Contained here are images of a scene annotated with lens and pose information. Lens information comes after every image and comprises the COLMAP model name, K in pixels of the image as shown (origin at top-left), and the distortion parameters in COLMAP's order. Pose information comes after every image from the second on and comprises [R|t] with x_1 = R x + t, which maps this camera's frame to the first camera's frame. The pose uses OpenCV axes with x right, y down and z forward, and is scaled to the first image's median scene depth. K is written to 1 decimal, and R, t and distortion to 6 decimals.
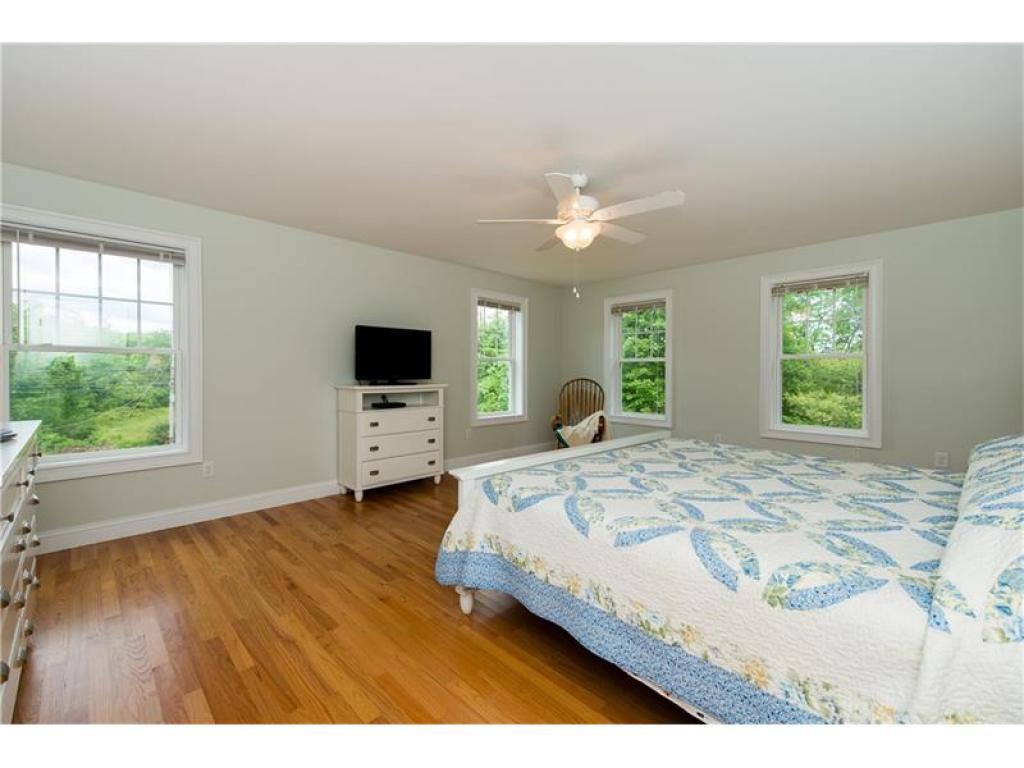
lens RADIAL K [[433.4, 0, 515.4], [0, 433.4, 379.3], [0, 0, 1]] dist [0.020409, 0.000223]
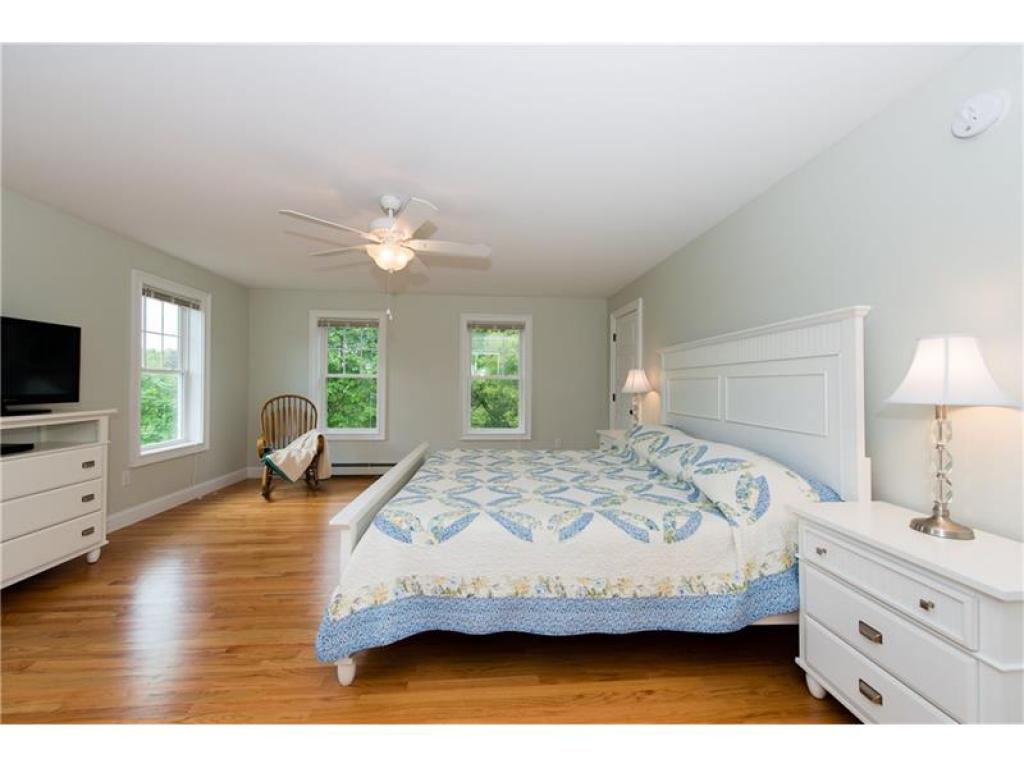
lens RADIAL K [[414.6, 0, 511.1], [0, 414.6, 378.7], [0, 0, 1]] dist [0.018710, -0.000716]
pose [[0.650563, 0.013119, 0.759339, -0.583391], [0.004866, 0.999758, -0.021441, -0.042066], [-0.759437, 0.017644, 0.650342, 0.245992]]
